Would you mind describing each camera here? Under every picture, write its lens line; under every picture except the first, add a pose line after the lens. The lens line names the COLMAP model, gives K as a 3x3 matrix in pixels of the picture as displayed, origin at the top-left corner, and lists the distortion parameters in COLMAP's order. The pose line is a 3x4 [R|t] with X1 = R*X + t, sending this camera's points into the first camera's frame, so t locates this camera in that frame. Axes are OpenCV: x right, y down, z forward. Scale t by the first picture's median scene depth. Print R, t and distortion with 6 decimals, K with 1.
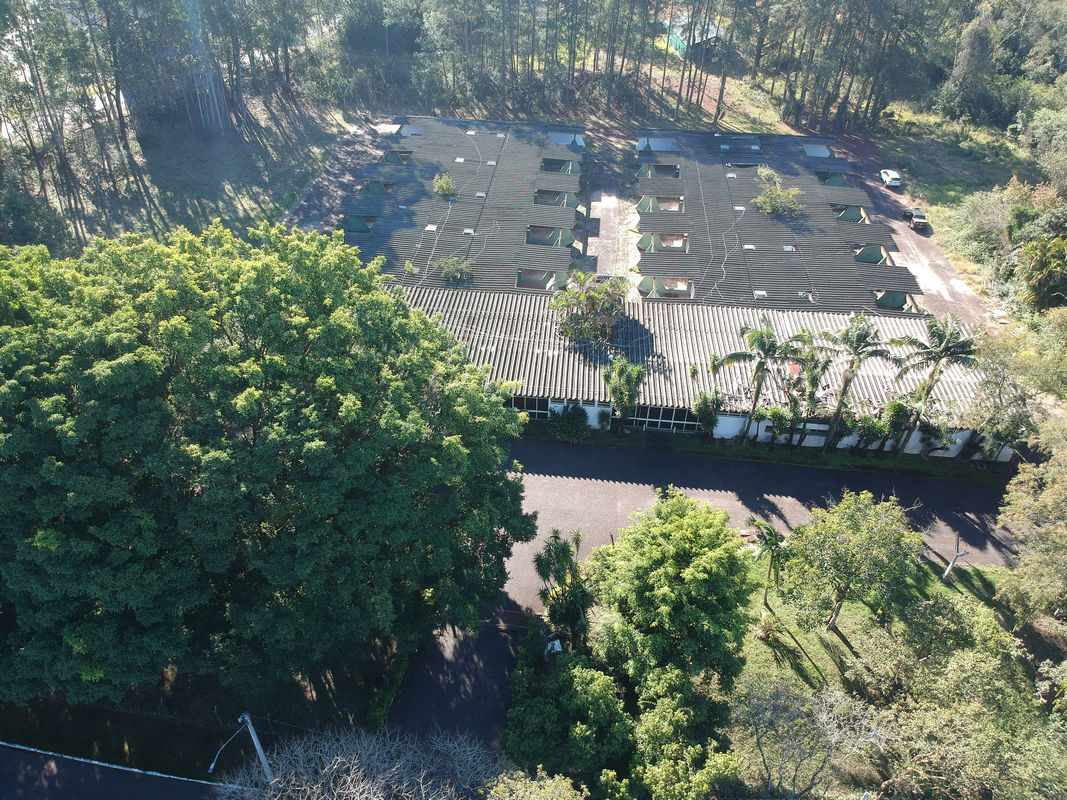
lens RADIAL K [[784.1, 0, 528.4], [0, 784.1, 389.7], [0, 0, 1]] dist [0.082150, -0.152092]
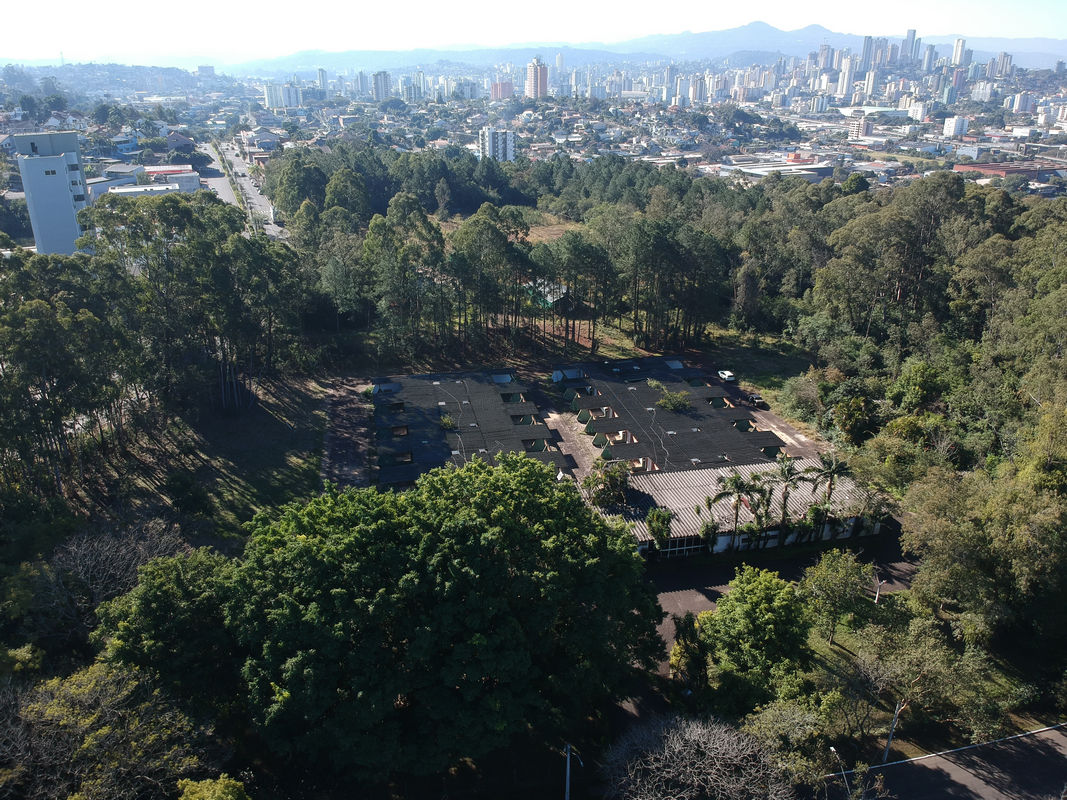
lens RADIAL K [[785.7, 0, 531.4], [0, 785.7, 388.1], [0, 0, 1]] dist [0.083286, -0.154820]
pose [[0.951714, -0.131610, 0.277343, -0.363991], [0.202004, 0.948772, -0.242954, 0.044166], [-0.231160, 0.287247, 0.929545, -0.328904]]
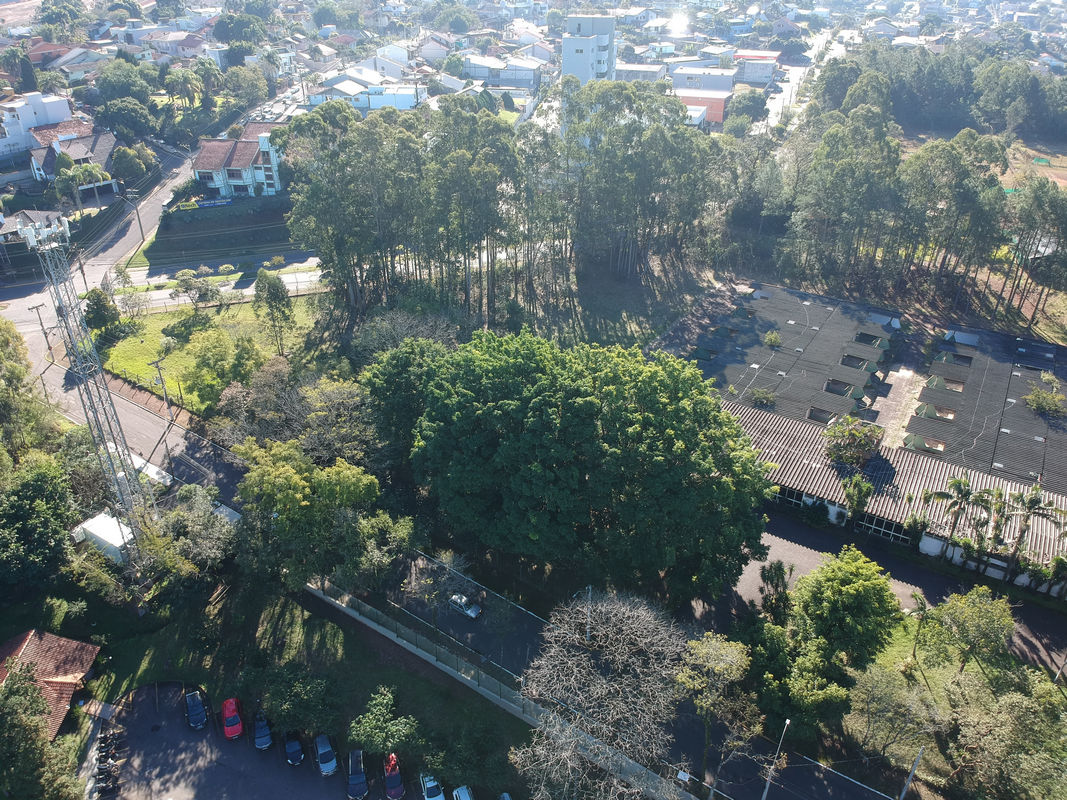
lens RADIAL K [[784.1, 0, 528.4], [0, 784.1, 389.7], [0, 0, 1]] dist [0.082150, -0.152092]
pose [[0.893176, 0.208624, -0.398387, 0.087066], [-0.265733, 0.959522, -0.093294, 0.076123], [0.362798, 0.189192, 0.912460, -0.438905]]
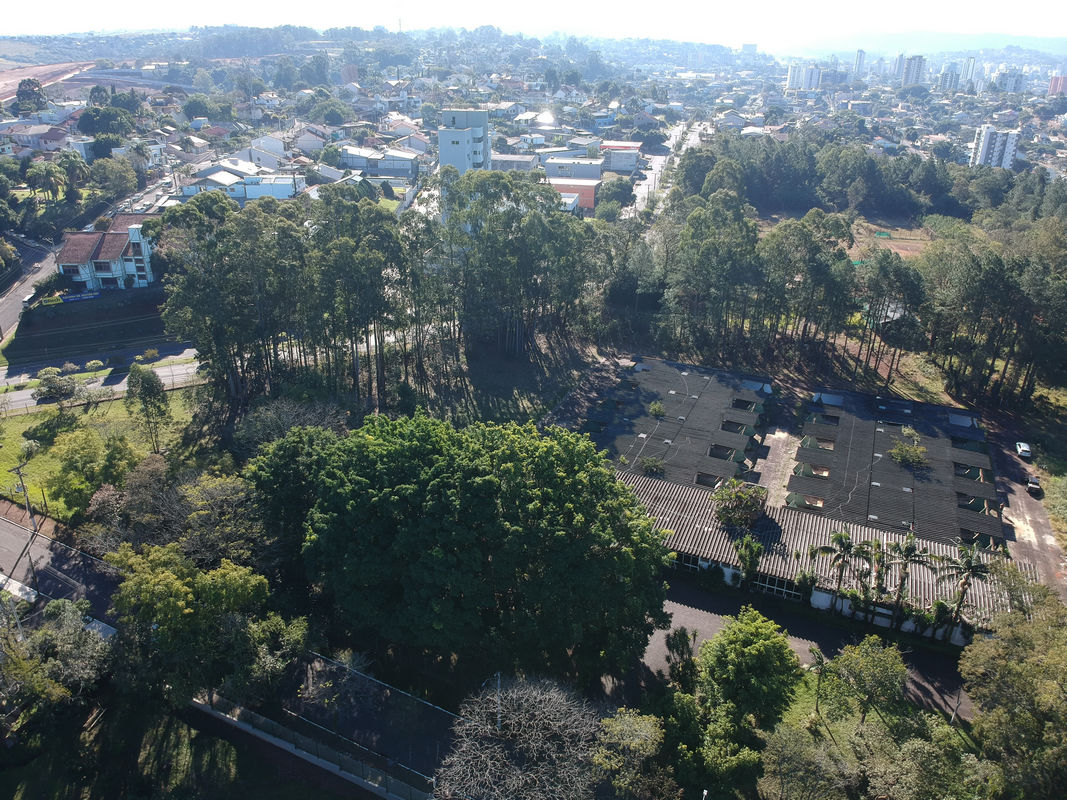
lens RADIAL K [[784.1, 0, 528.4], [0, 784.1, 389.7], [0, 0, 1]] dist [0.082150, -0.152092]
pose [[0.950117, 0.123770, -0.286285, 0.081681], [-0.191201, 0.956324, -0.221104, 0.076605], [0.246415, 0.264812, 0.932284, -0.442222]]
